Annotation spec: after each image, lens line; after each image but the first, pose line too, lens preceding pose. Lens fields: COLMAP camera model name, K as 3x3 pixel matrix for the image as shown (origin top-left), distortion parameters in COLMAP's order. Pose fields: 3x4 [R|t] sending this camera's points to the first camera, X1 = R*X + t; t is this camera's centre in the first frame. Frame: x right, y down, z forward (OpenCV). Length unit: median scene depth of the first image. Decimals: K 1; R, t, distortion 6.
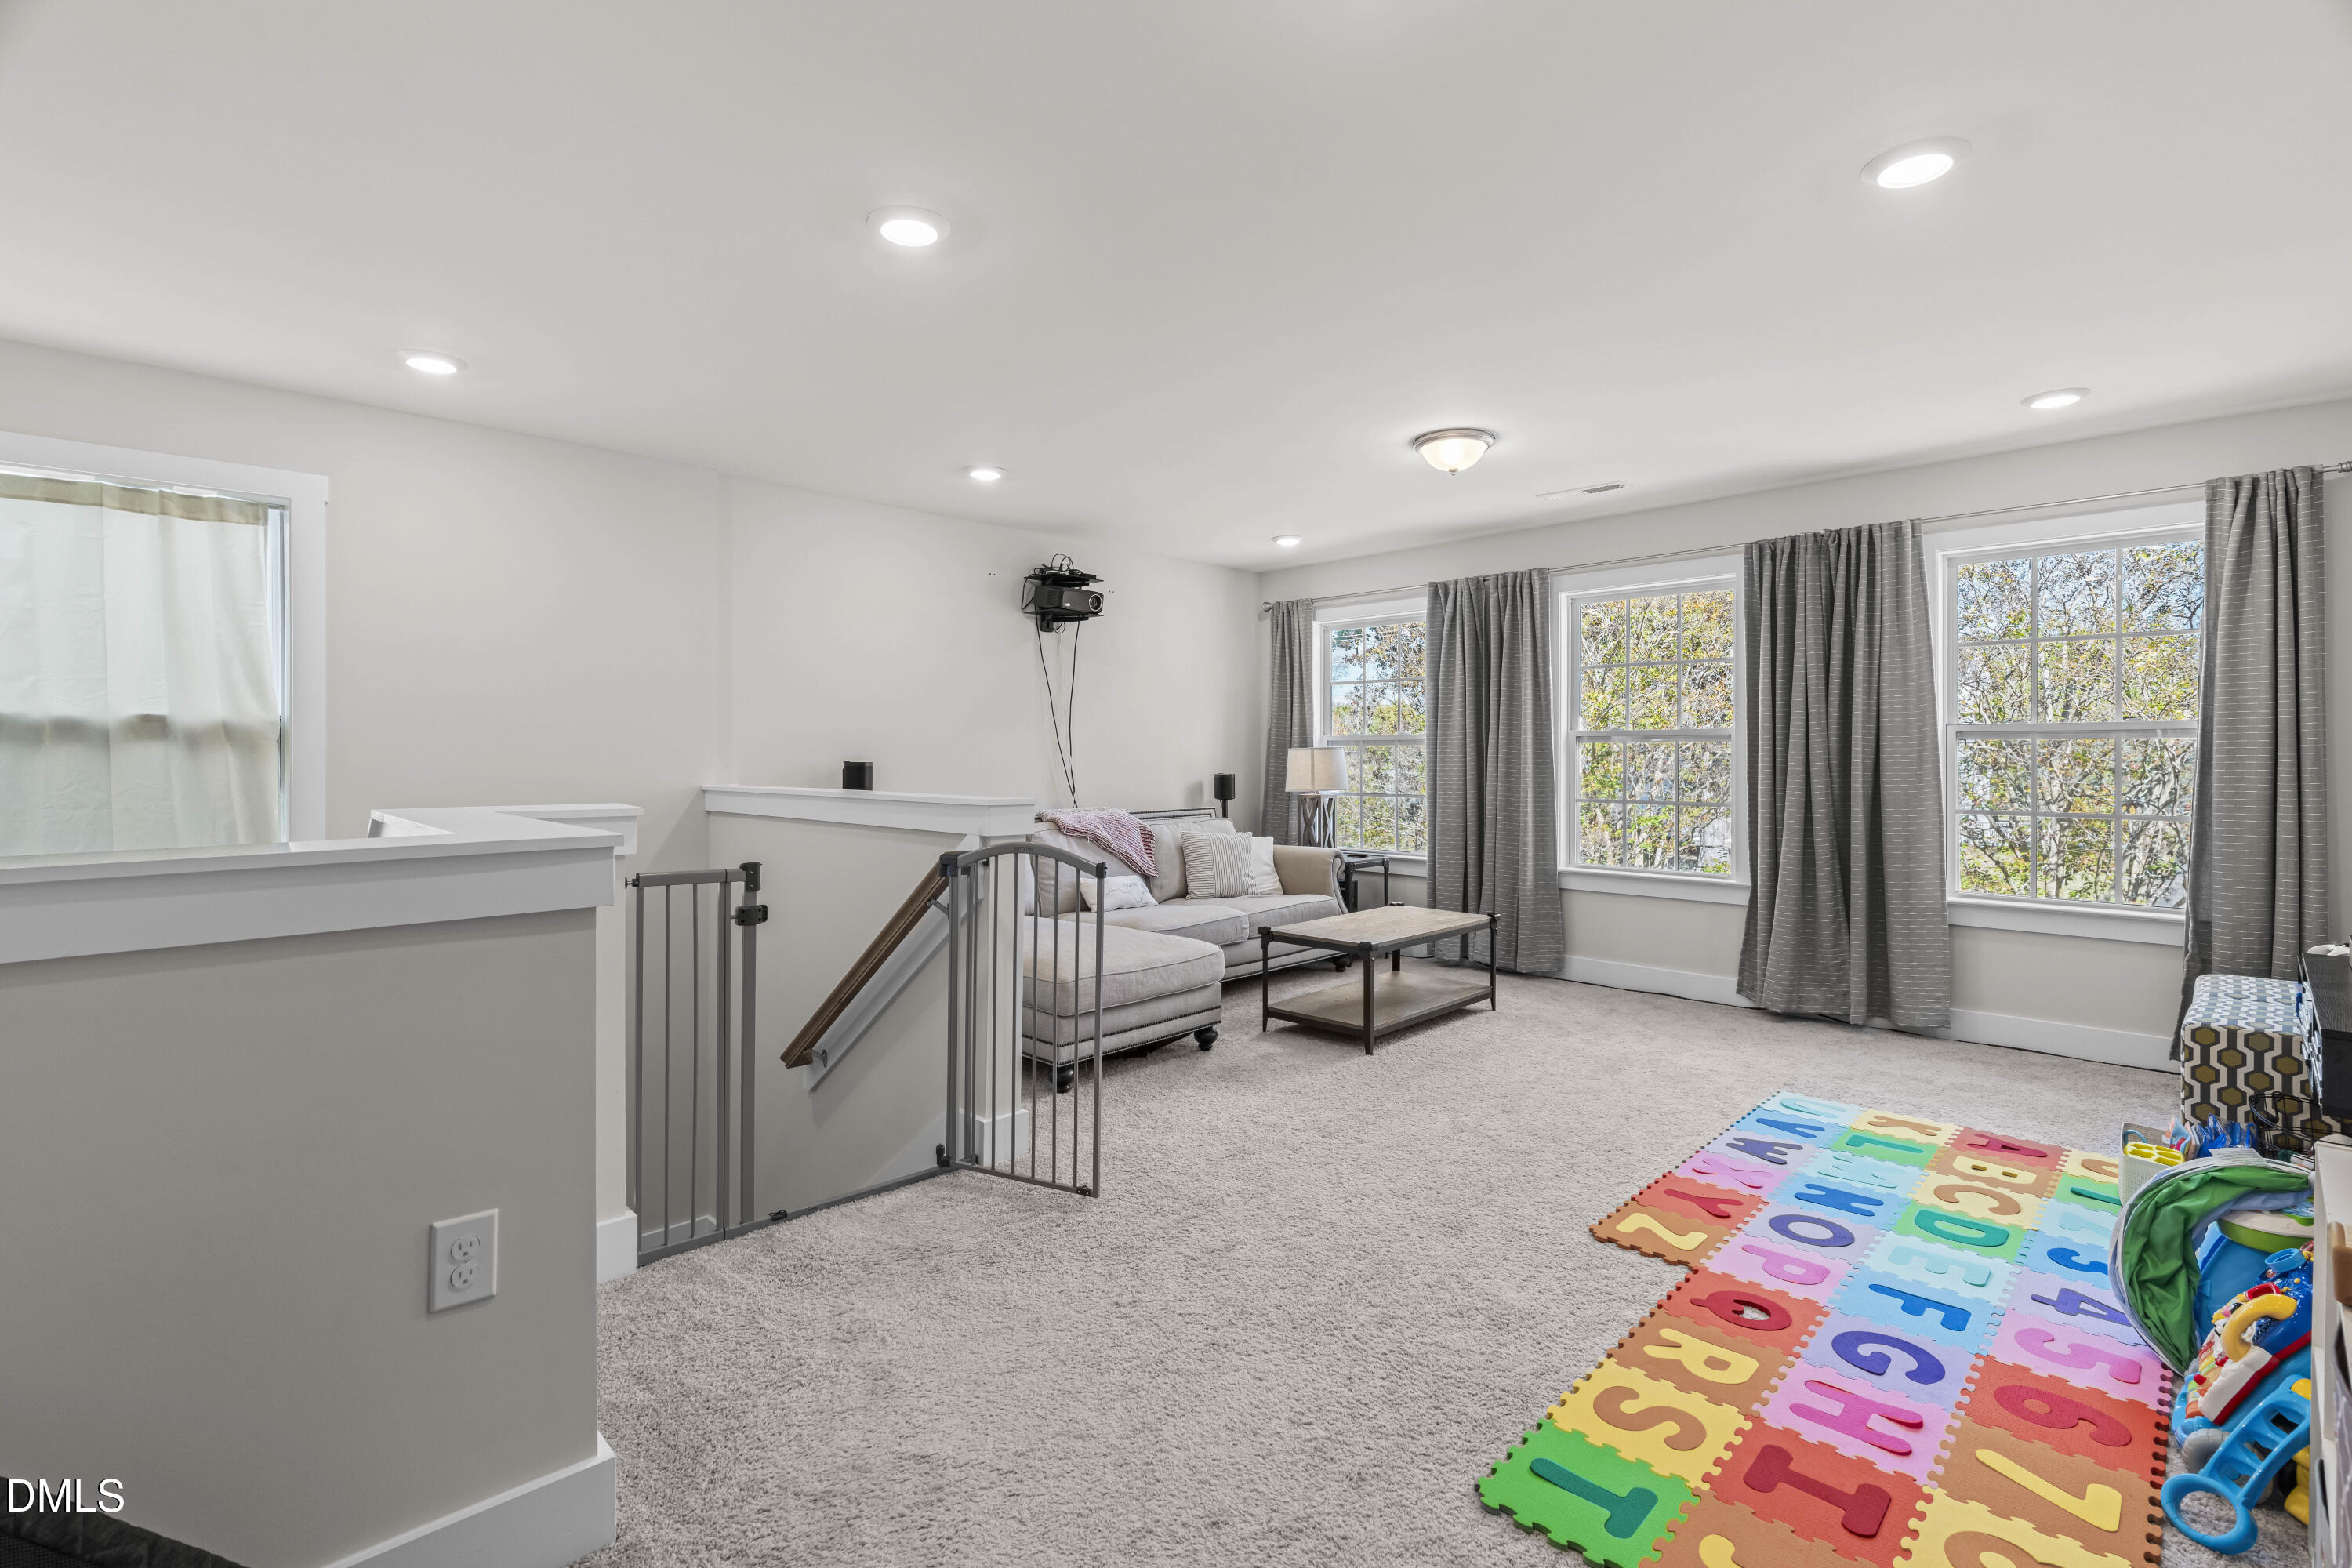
lens RADIAL K [[1063.4, 0, 1187.5], [0, 1063.4, 758.6], [0, 0, 1]] dist [-0.000697, -0.000020]
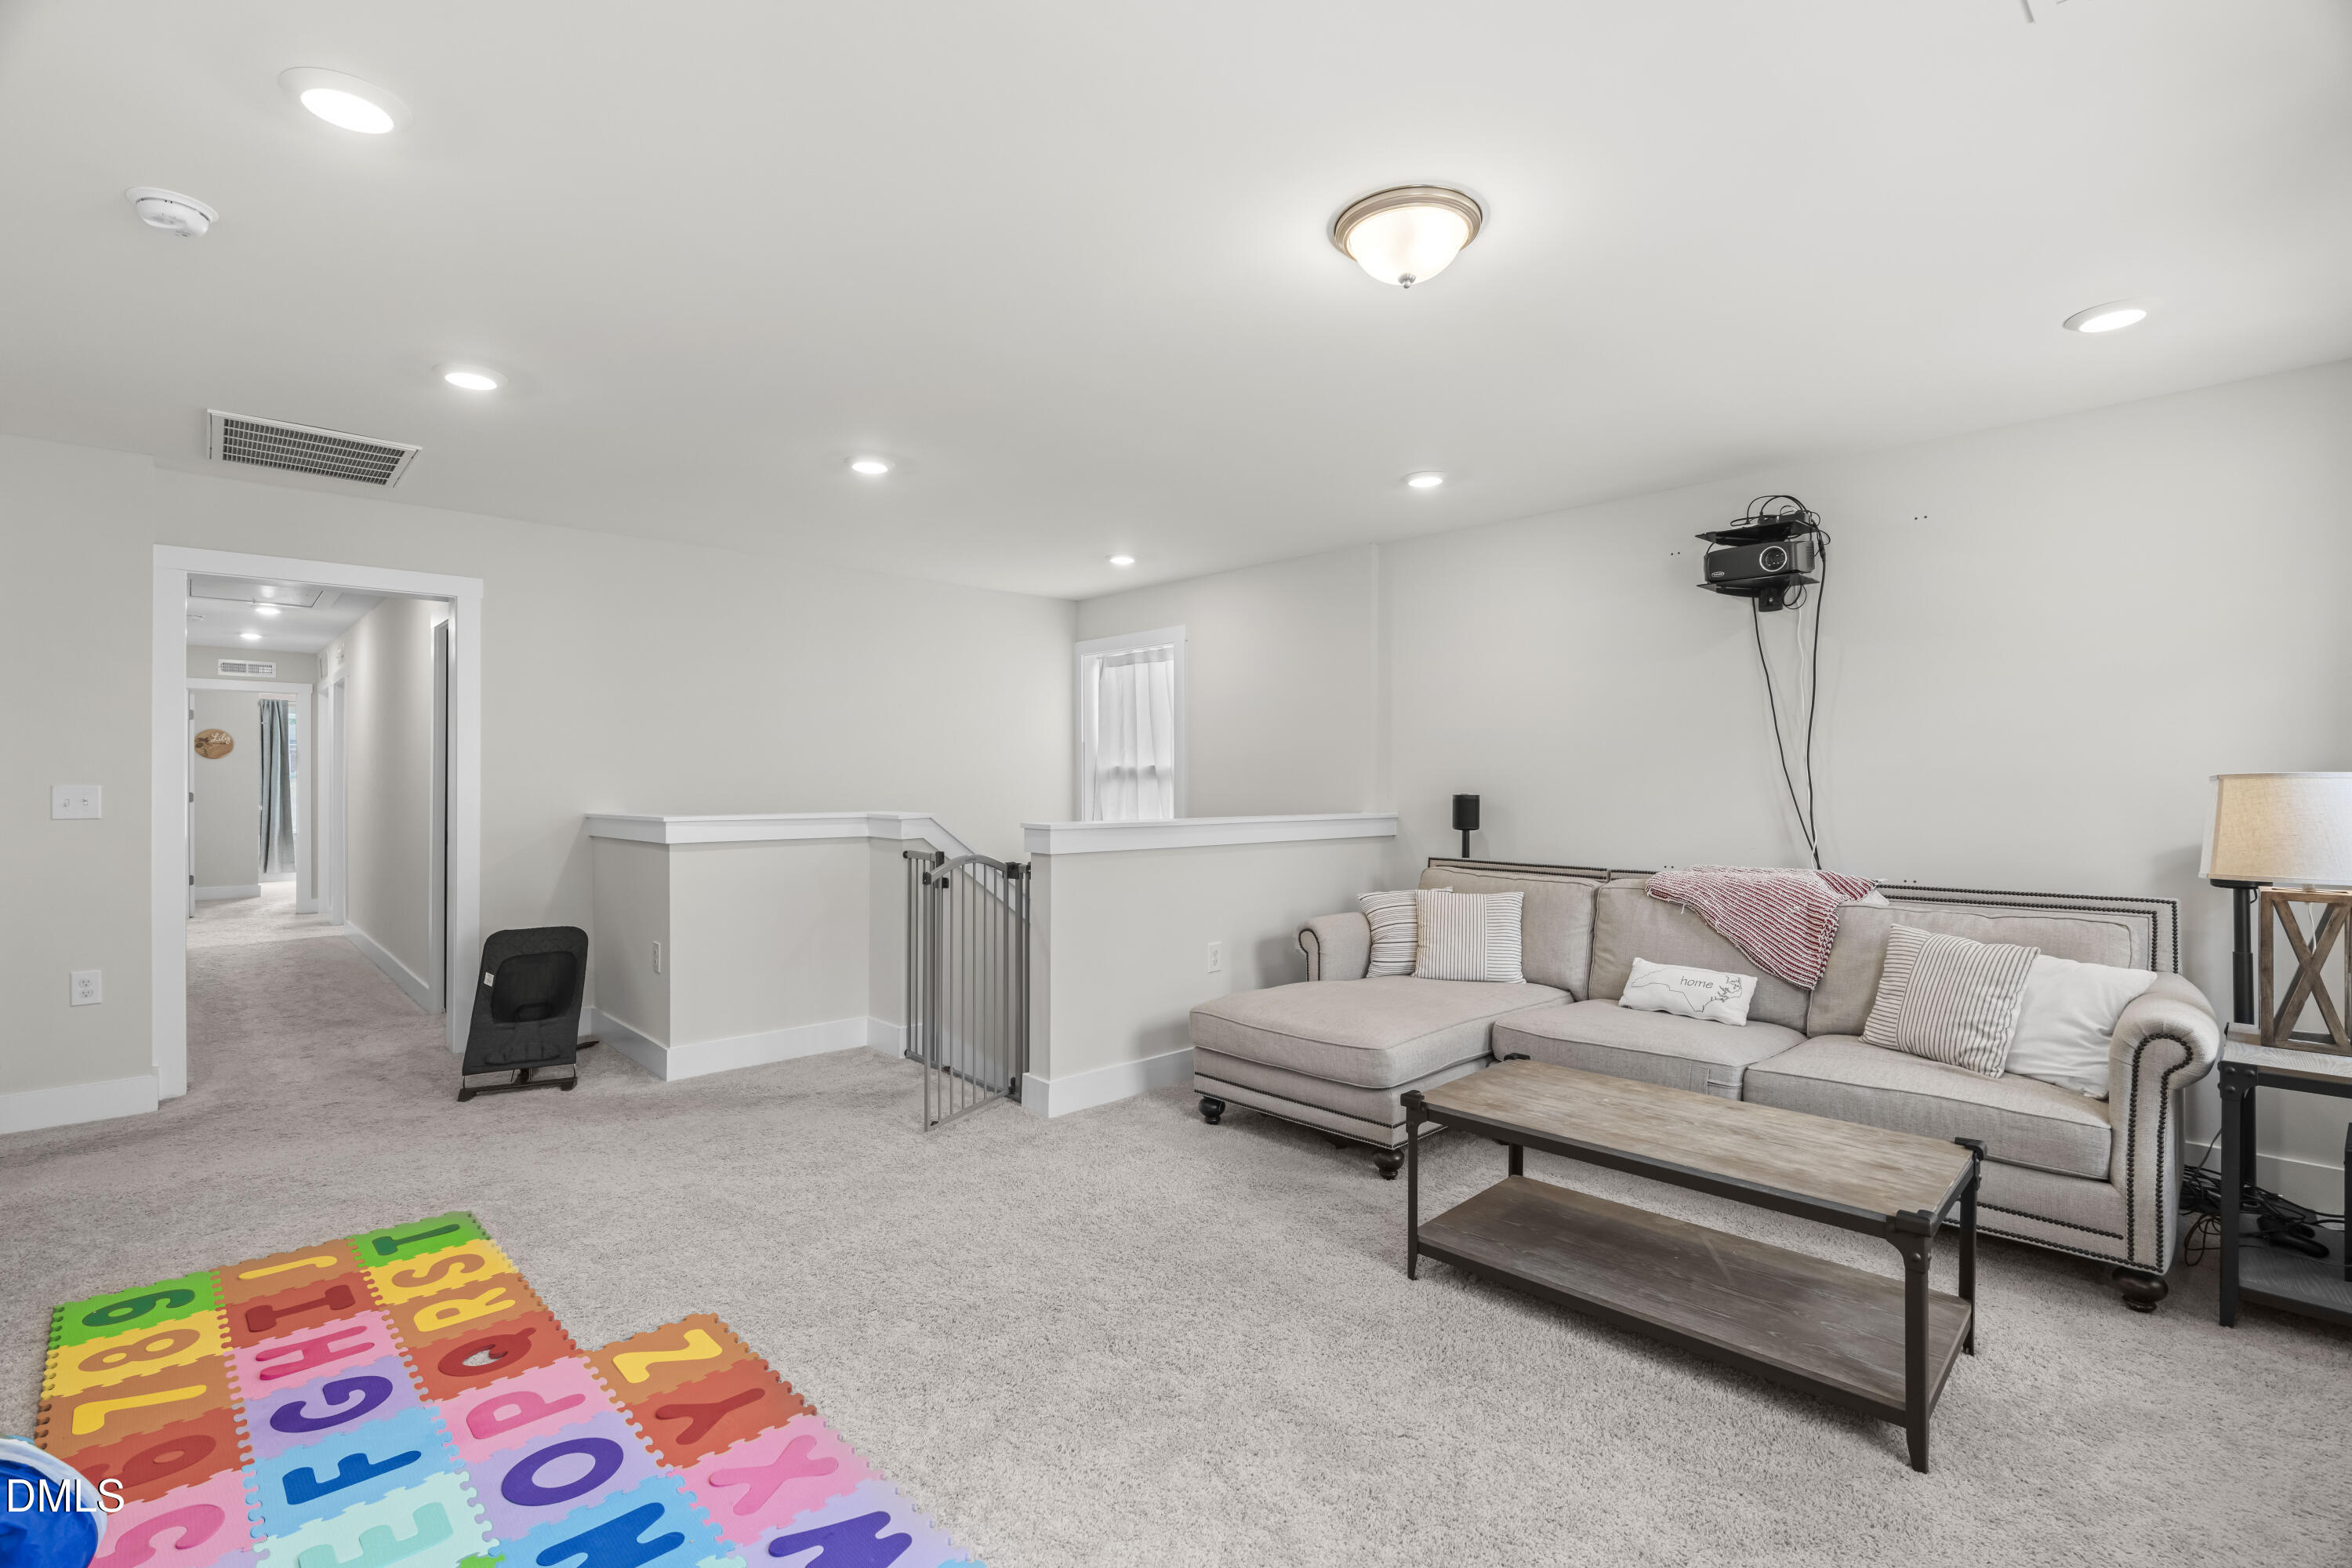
lens RADIAL K [[1063.4, 0, 1169.7], [0, 1063.4, 786.7], [0, 0, 1]] dist [-0.000697, -0.000020]
pose [[-0.028913, 0.001909, -0.999580, 1.561645], [-0.003176, 0.999993, 0.002002, -0.011020], [0.999577, 0.003232, -0.028907, 1.738167]]
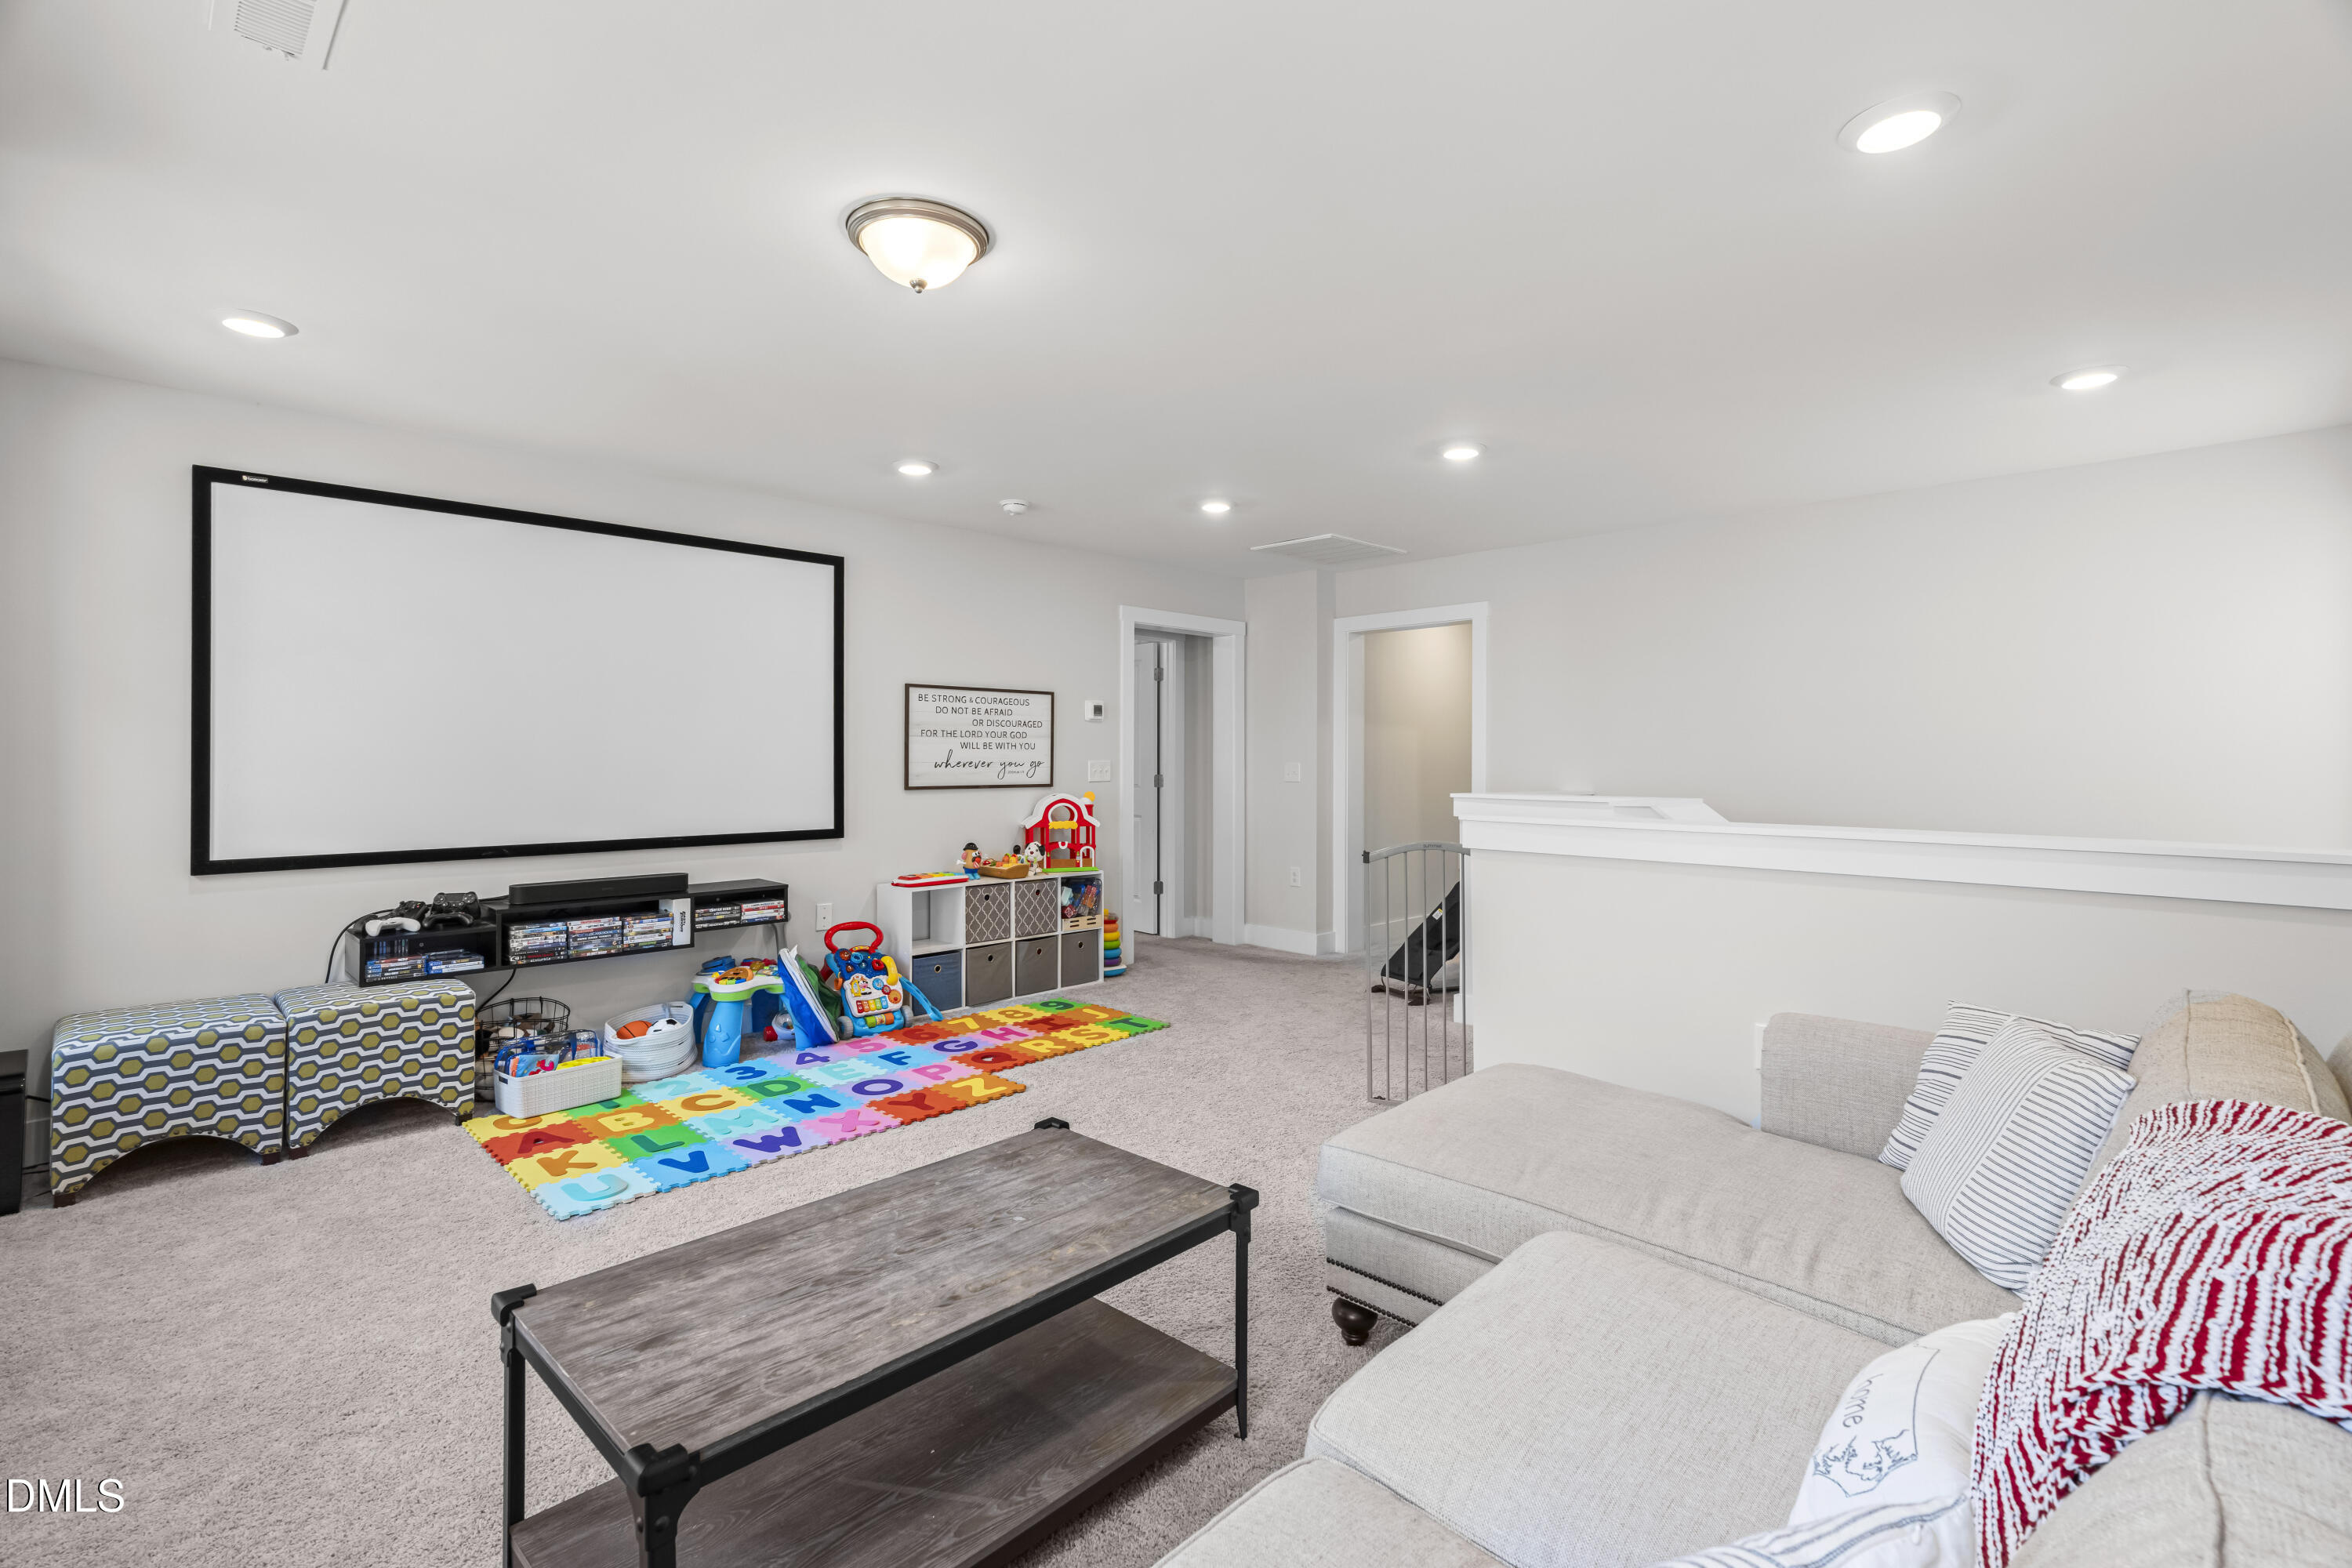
lens RADIAL K [[1063.4, 0, 1156.5], [0, 1063.4, 767.1], [0, 0, 1]] dist [-0.000697, -0.000020]
pose [[-0.999982, -0.003469, 0.004802, 0.232975], [-0.003418, 0.999937, 0.010650, -0.026386], [-0.004839, 0.010634, -0.999932, 3.043884]]
